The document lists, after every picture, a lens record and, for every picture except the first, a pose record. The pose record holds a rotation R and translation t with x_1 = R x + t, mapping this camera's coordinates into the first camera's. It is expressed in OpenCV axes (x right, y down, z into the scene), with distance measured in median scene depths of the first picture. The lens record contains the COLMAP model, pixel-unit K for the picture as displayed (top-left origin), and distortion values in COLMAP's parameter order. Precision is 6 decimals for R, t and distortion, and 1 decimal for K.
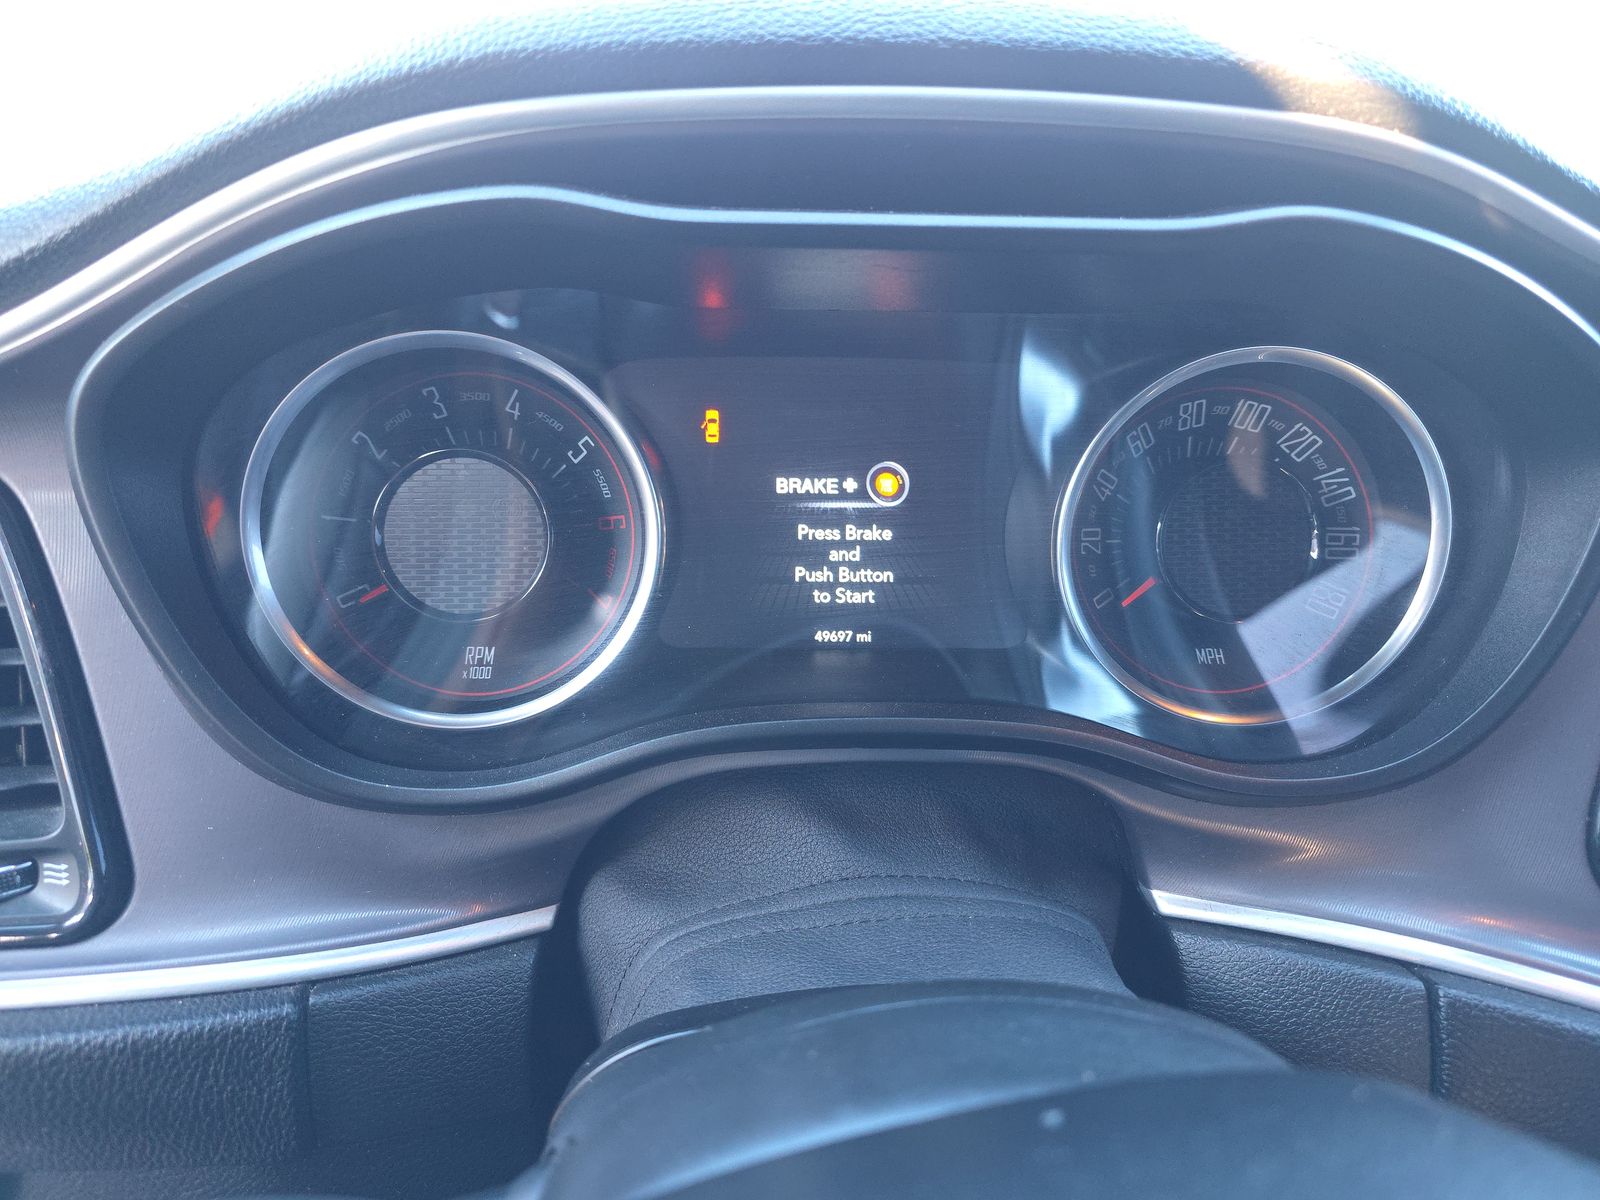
lens RADIAL K [[1080.8, 0, 809.0], [0, 1080.8, 603.1], [0, 0, 1]] dist [0.064321, -0.065217]
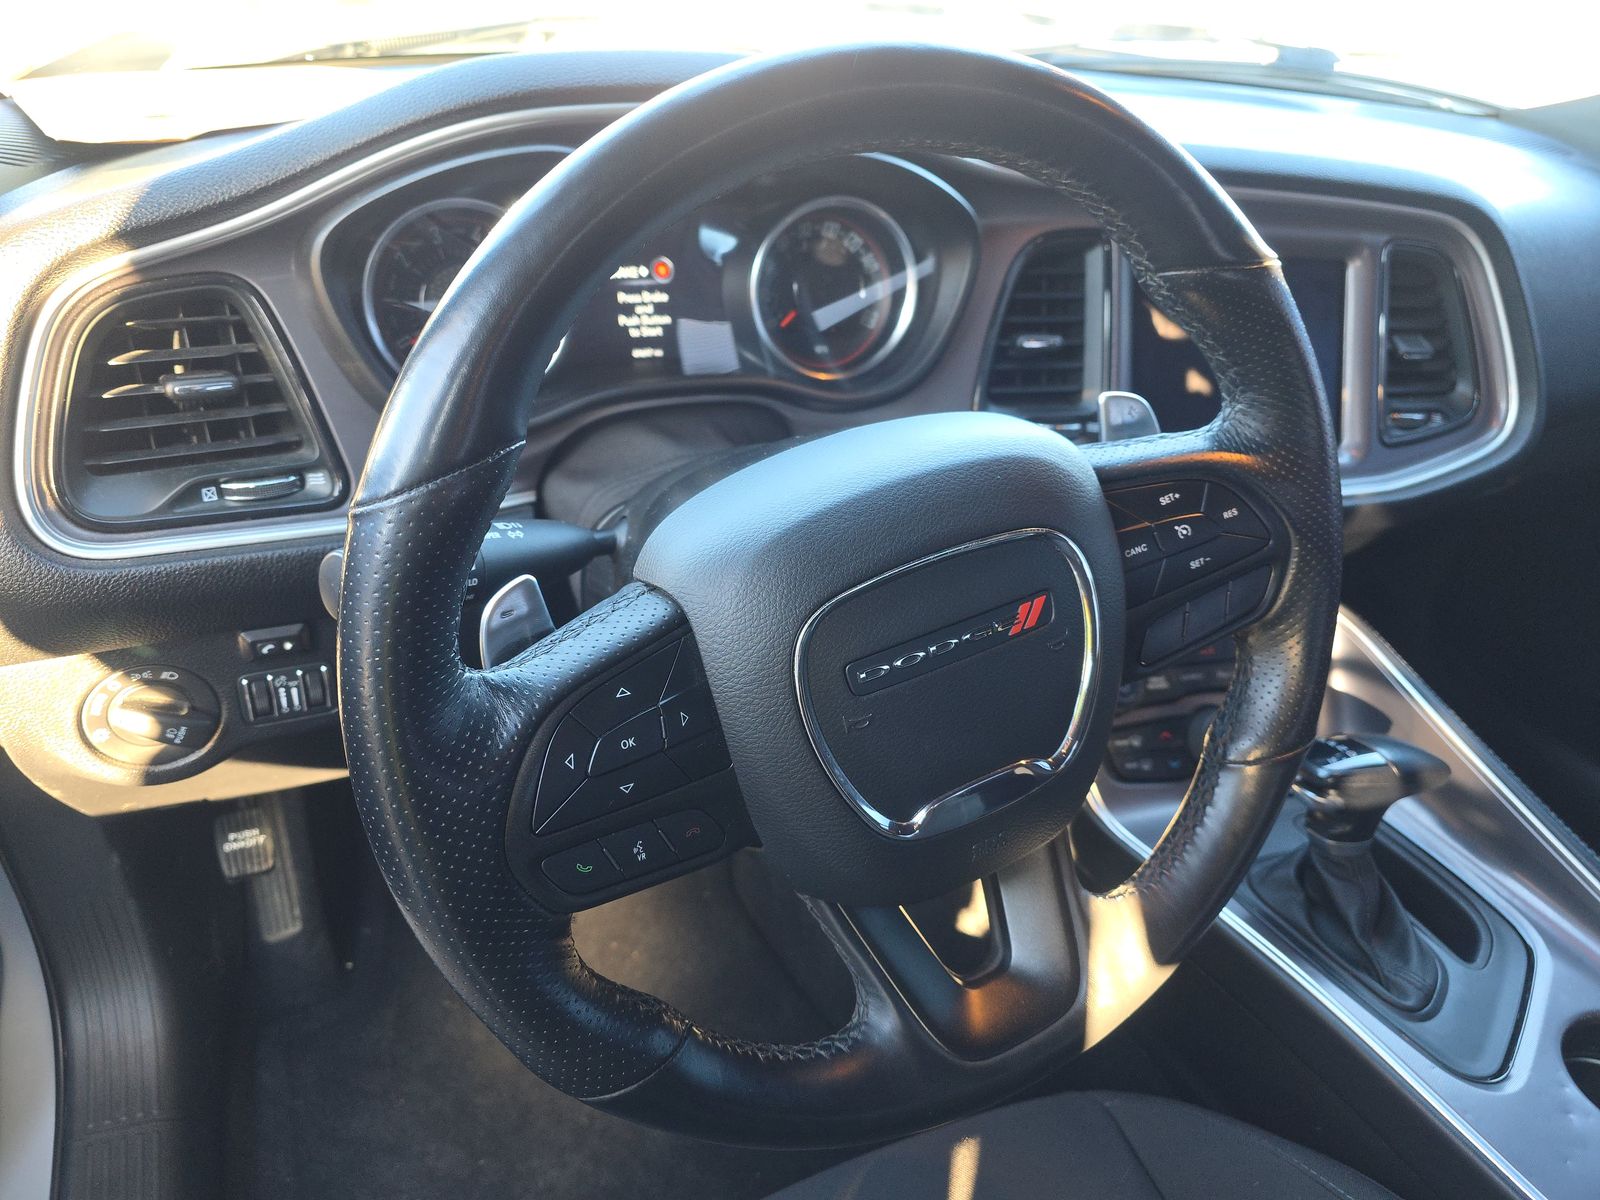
lens RADIAL K [[1097.2, 0, 800.0], [0, 1097.2, 600.0], [0, 0, 1]] dist [0.022917, -0.027770]
pose [[0.933267, -0.139036, 0.331181, -0.430797], [0.083679, 0.980834, 0.175963, 0.142669], [-0.349299, -0.136508, 0.927015, -0.992647]]
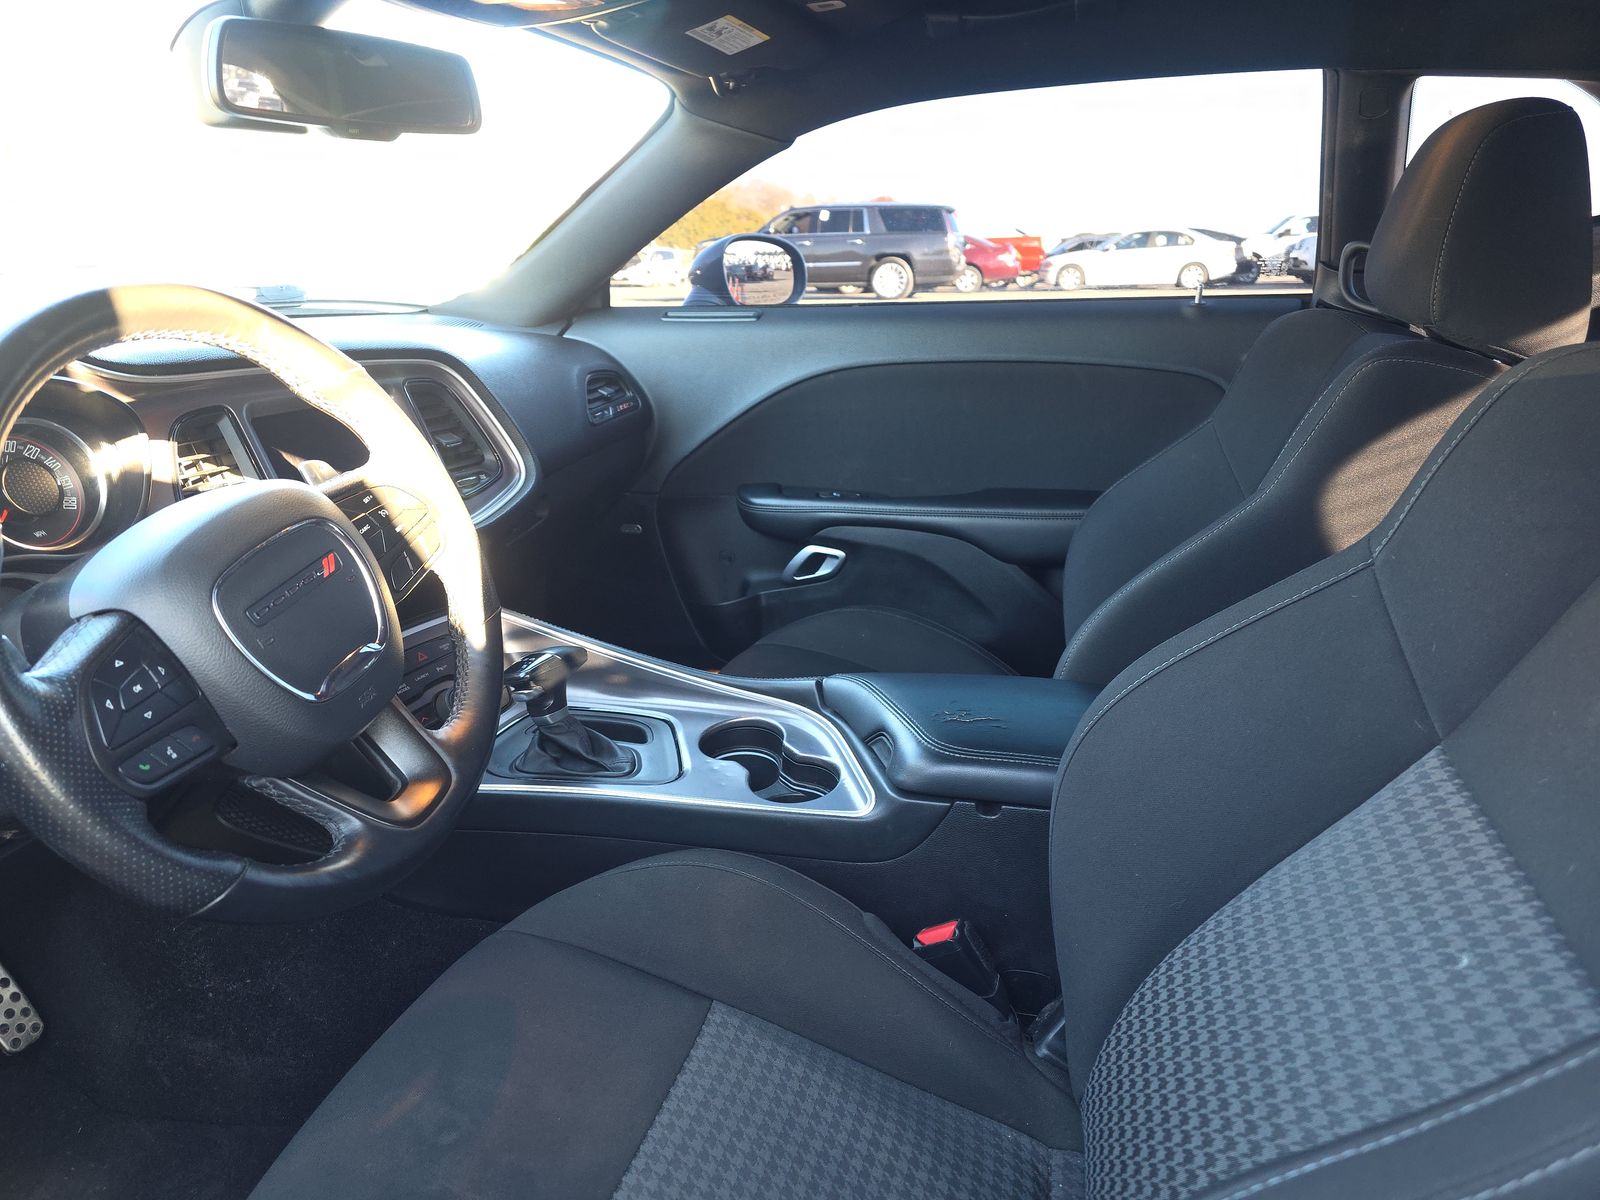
lens RADIAL K [[1080.8, 0, 809.0], [0, 1080.8, 603.1], [0, 0, 1]] dist [0.064321, -0.065217]
pose [[0.332248, -0.331129, 0.883156, -1.387086], [0.395935, 0.898818, 0.188048, 0.425569], [-0.856065, 0.287194, 0.429736, -1.658095]]
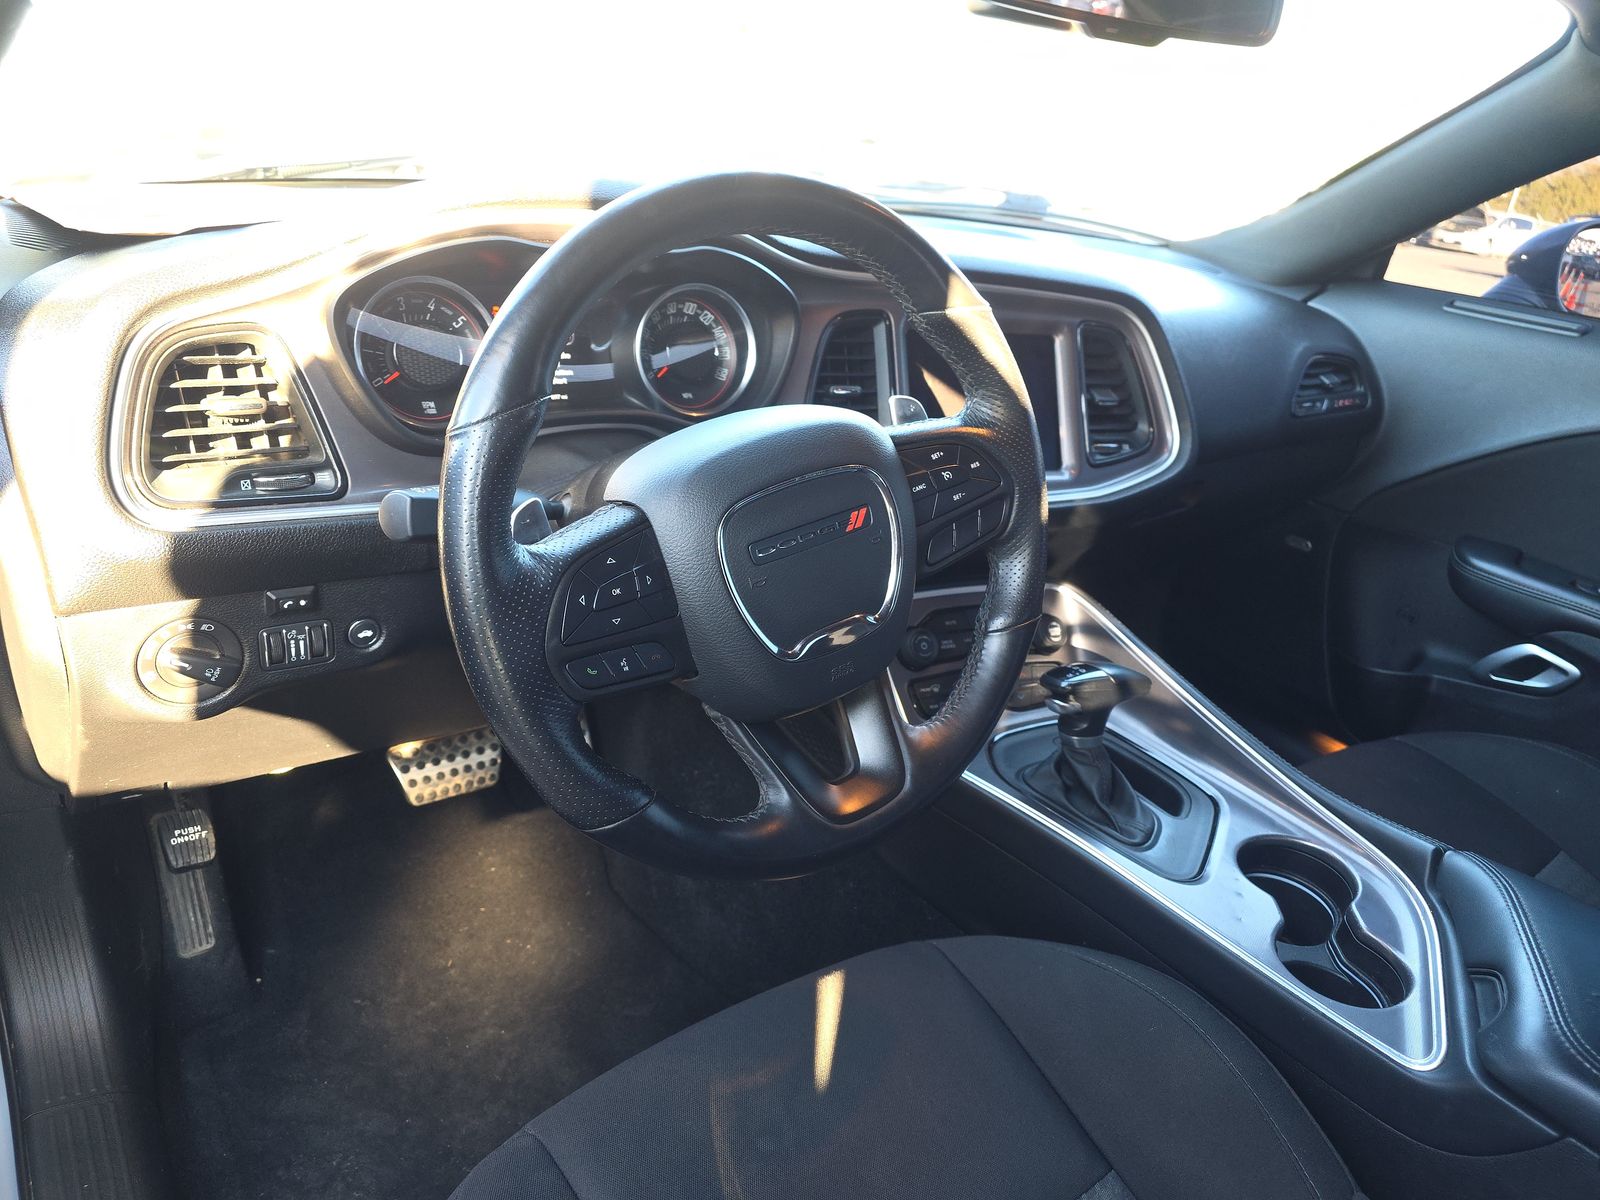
lens RADIAL K [[1080.8, 0, 809.0], [0, 1080.8, 603.1], [0, 0, 1]] dist [0.064321, -0.065217]
pose [[0.849287, -0.145100, 0.507600, -0.845581], [0.116104, 0.989284, 0.088532, 0.357834], [-0.515006, -0.016254, 0.857032, -1.537475]]
